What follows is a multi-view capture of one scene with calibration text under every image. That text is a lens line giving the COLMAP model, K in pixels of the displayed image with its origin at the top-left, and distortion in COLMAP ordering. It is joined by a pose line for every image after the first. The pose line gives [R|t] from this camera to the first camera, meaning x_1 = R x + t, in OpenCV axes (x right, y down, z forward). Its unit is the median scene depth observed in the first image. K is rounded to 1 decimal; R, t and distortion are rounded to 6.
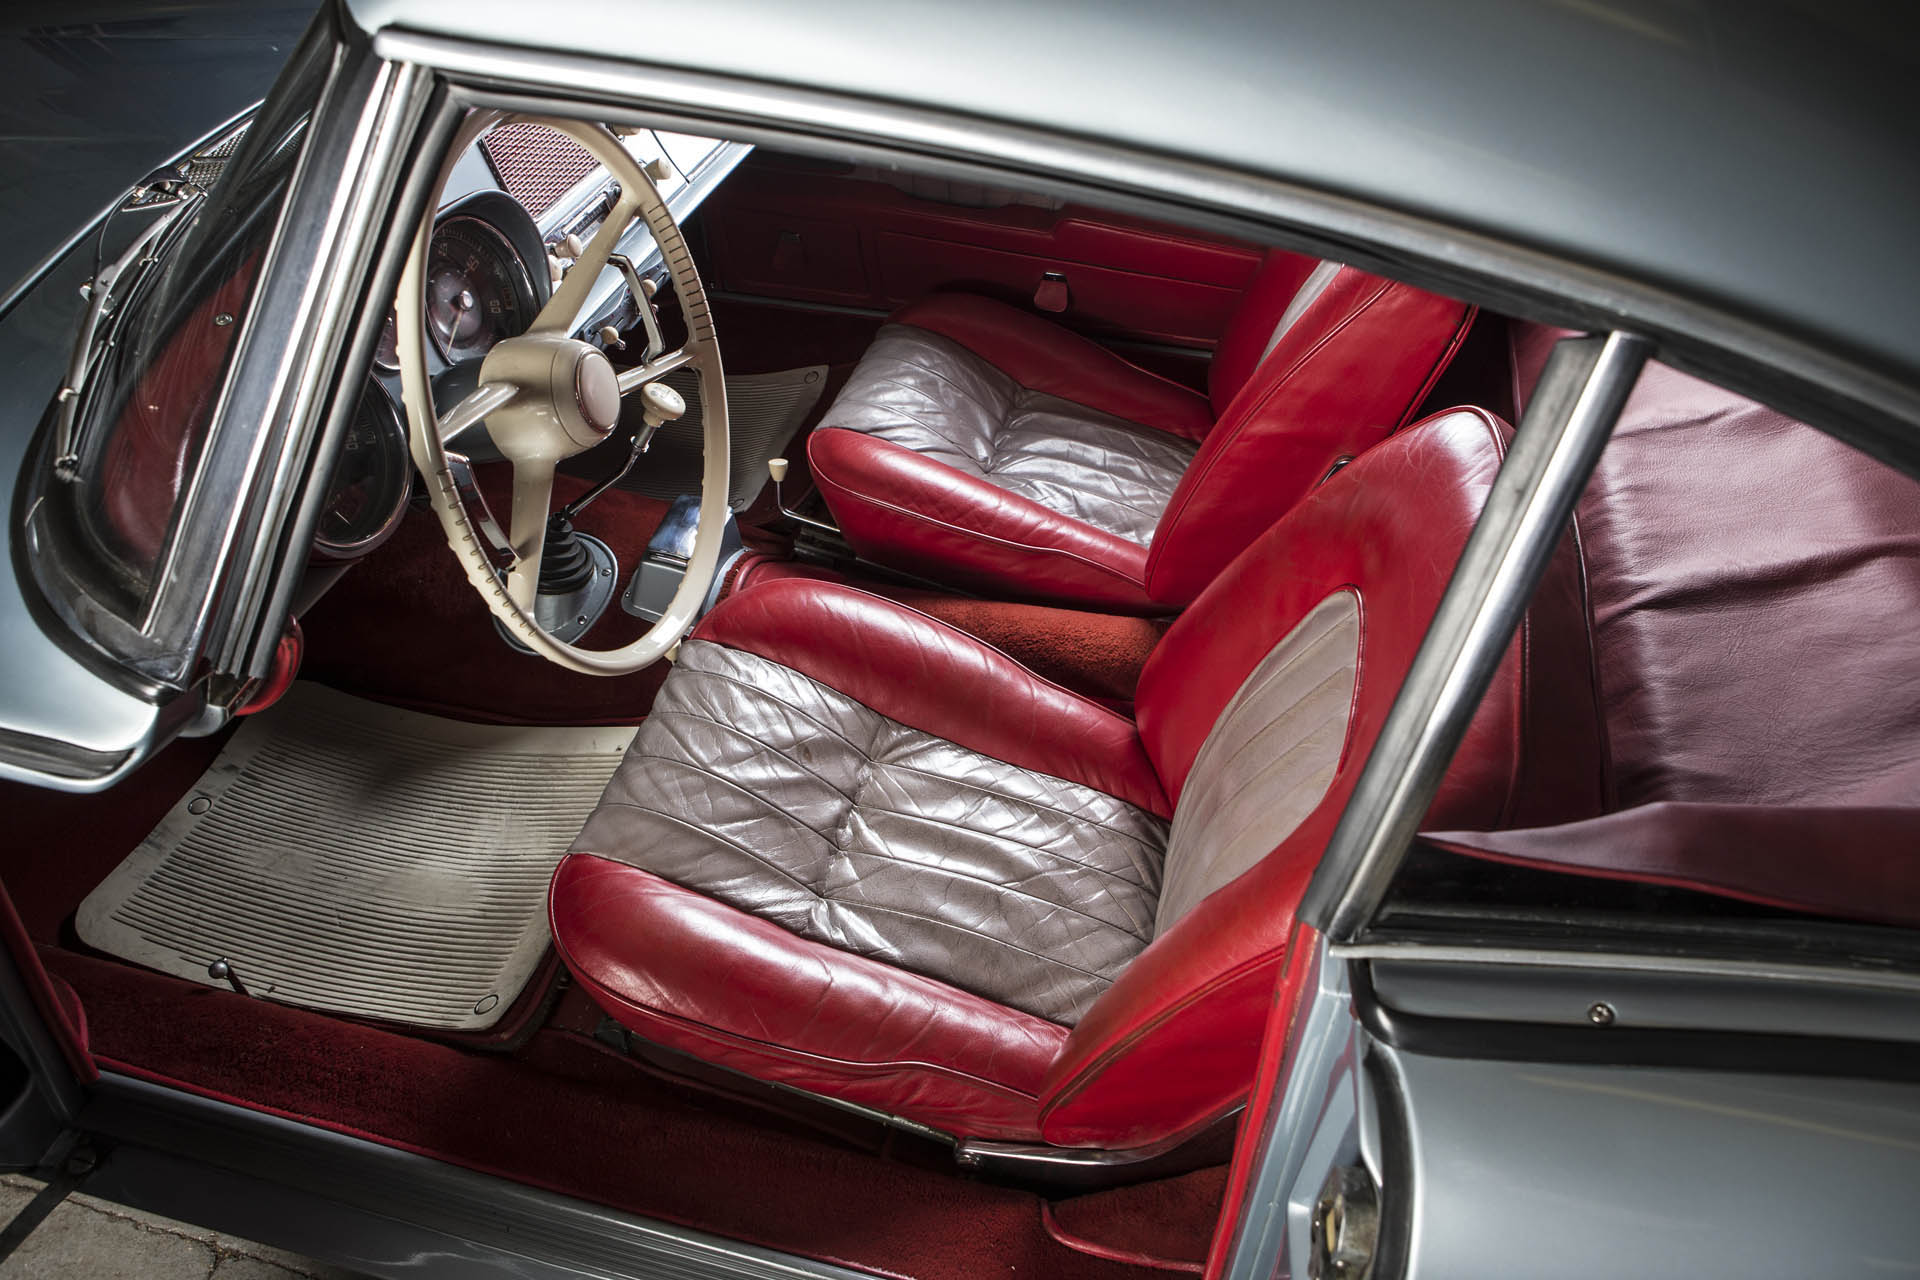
lens RADIAL K [[1317.8, 0, 961.1], [0, 1317.8, 647.4], [0, 0, 1]] dist [-0.090895, 0.057379]
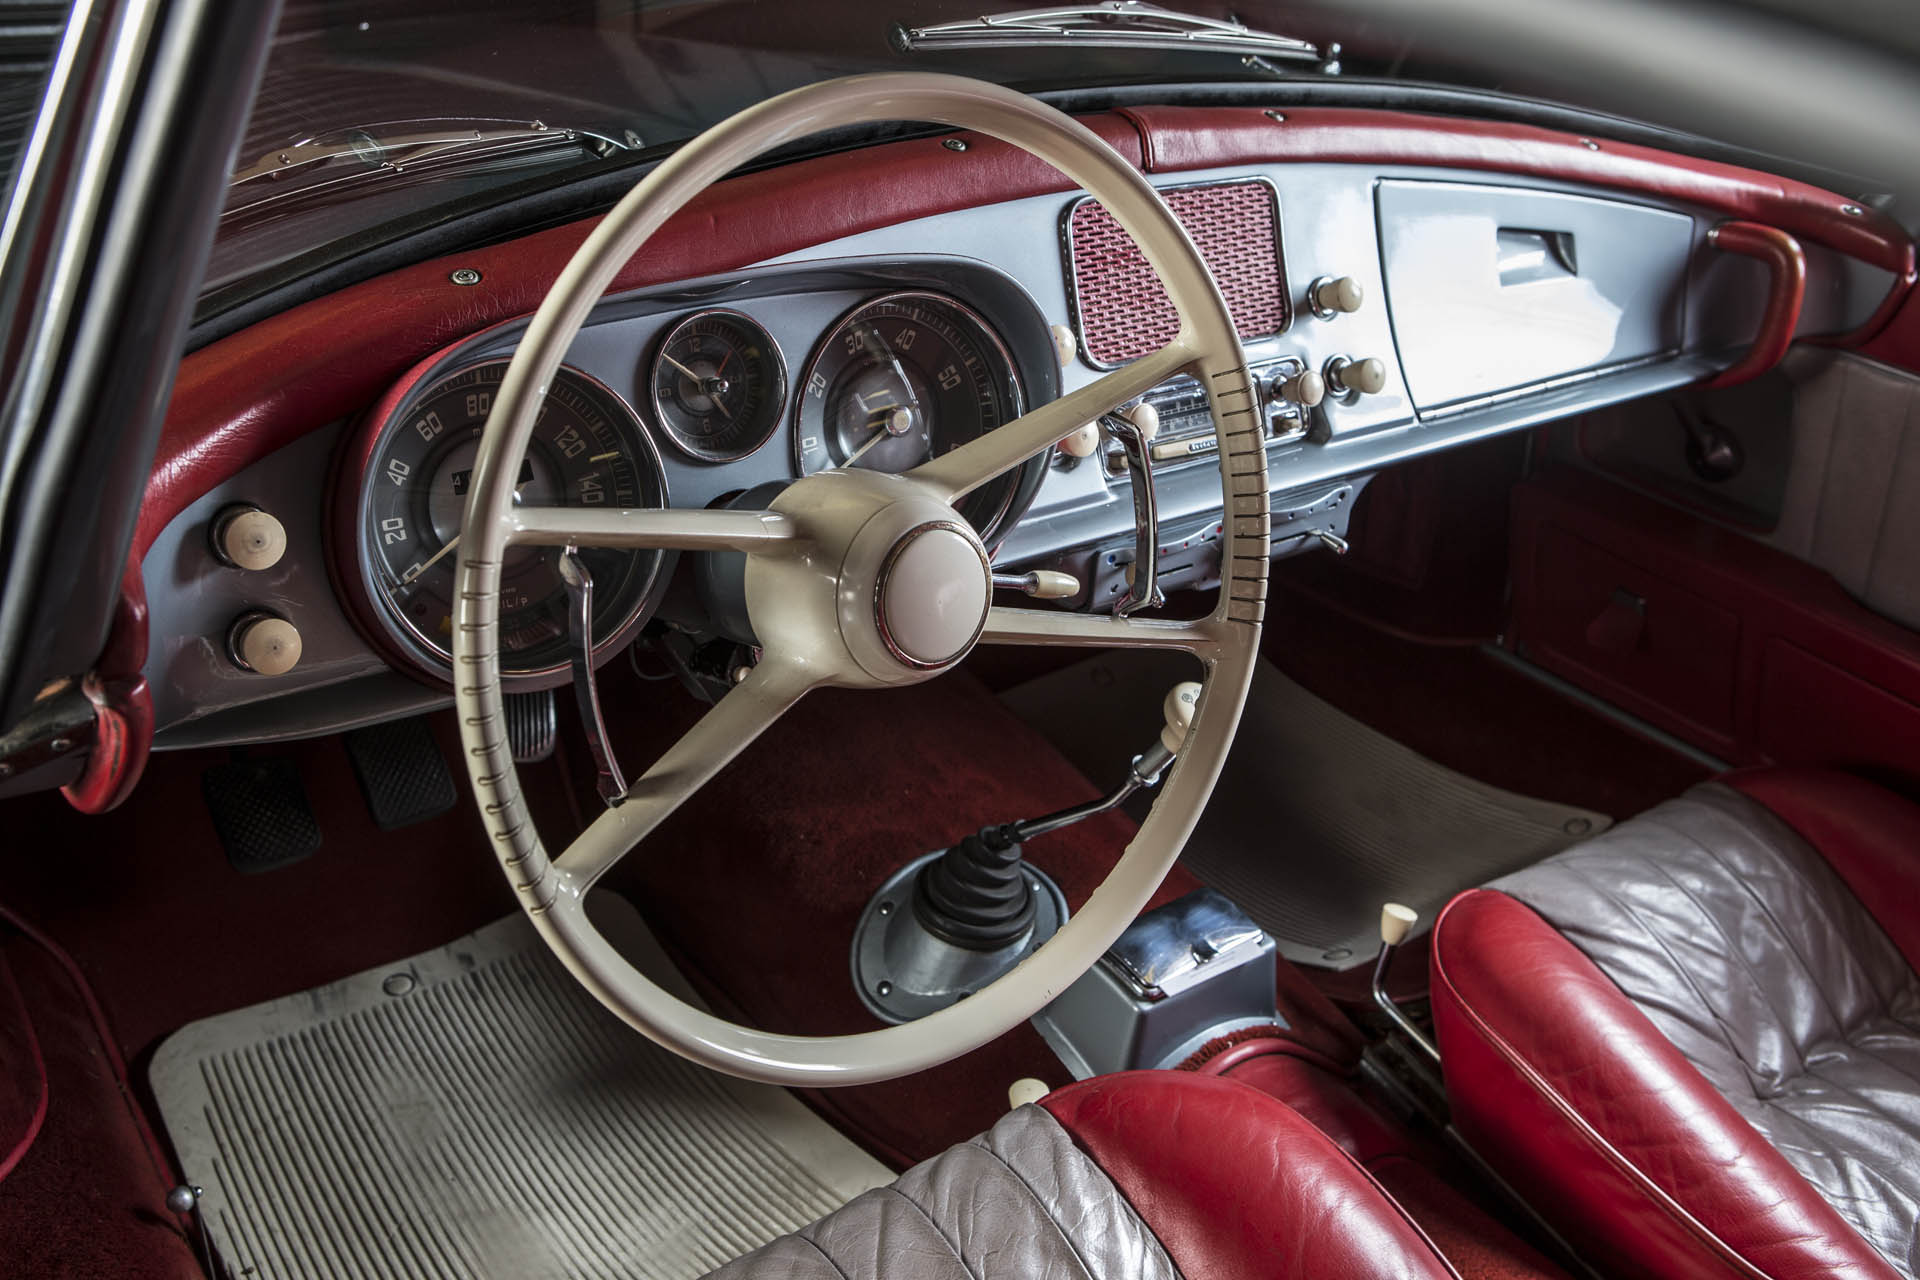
lens RADIAL K [[1739.4, 0, 961.5], [0, 1739.4, 641.0], [0, 0, 1]] dist [-0.041433, 0.000000]
pose [[0.768902, 0.329460, -0.547946, 0.121318], [-0.469311, 0.872845, -0.133747, -0.069608], [0.434208, 0.359996, 0.825752, 0.322184]]
